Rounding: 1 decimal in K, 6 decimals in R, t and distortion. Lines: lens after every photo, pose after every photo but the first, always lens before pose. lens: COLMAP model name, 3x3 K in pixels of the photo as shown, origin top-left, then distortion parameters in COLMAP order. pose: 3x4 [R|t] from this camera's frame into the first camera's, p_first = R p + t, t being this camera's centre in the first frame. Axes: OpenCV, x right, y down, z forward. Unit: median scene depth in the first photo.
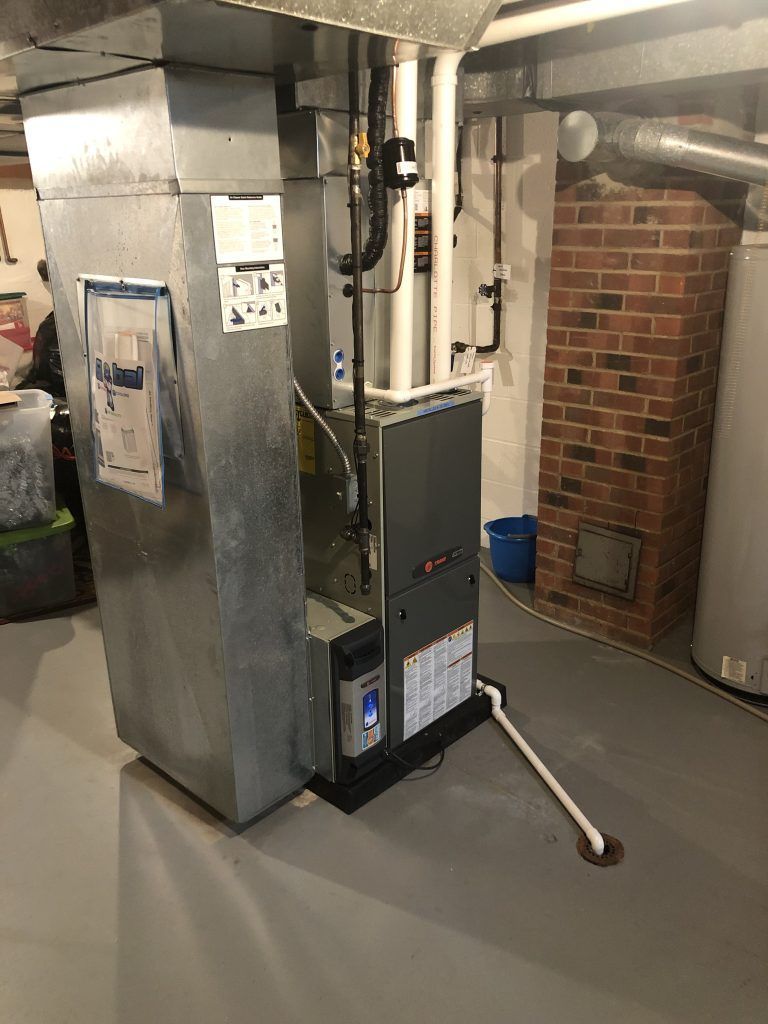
lens RADIAL K [[832.5, 0, 383.6], [0, 832.5, 518.9], [0, 0, 1]] dist [0.013661, -0.012195]
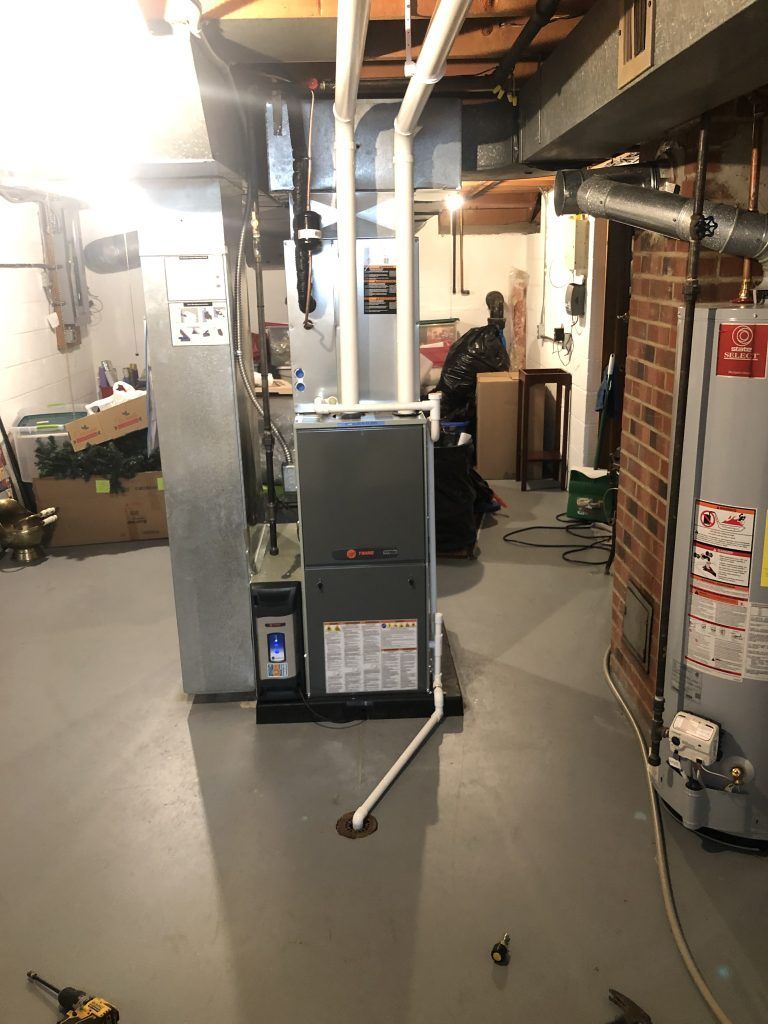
lens RADIAL K [[832.5, 0, 387.6], [0, 832.5, 504.6], [0, 0, 1]] dist [0.013661, -0.012195]
pose [[0.719154, 0.197571, -0.666171, 0.908785], [-0.230264, 0.972315, 0.039788, -0.074059], [0.655588, 0.124781, 0.744737, 0.133073]]
